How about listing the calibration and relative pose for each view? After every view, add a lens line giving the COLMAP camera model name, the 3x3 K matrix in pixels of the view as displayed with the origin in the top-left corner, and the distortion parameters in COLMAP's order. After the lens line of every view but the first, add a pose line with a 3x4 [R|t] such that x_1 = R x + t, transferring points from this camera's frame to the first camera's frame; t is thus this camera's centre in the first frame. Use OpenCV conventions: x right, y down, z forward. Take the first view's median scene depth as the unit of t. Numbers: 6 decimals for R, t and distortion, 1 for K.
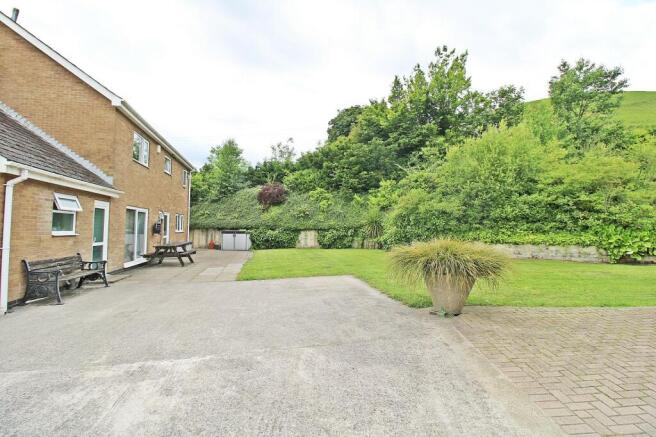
lens RADIAL K [[298.5, 0, 327.0], [0, 298.5, 205.3], [0, 0, 1]] dist [-0.003130, -0.000584]
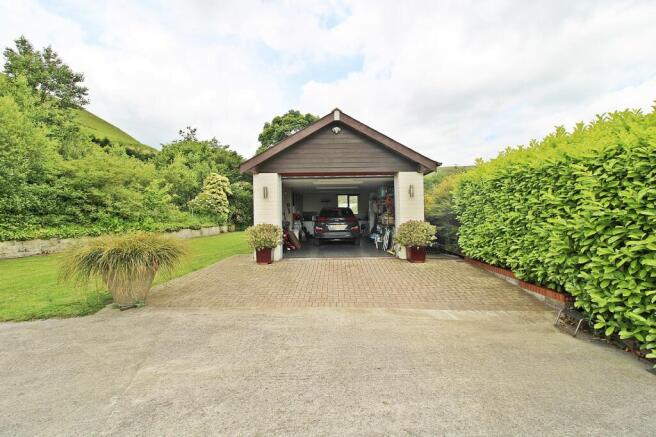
lens RADIAL K [[309.5, 0, 328.0], [0, 309.5, 218.5], [0, 0, 1]] dist [-0.035491, -0.000438]
pose [[-0.047101, -0.013689, 0.998796, -0.291032], [-0.057117, 0.998307, 0.010989, 0.007509], [-0.997256, -0.056530, -0.047803, 0.174668]]
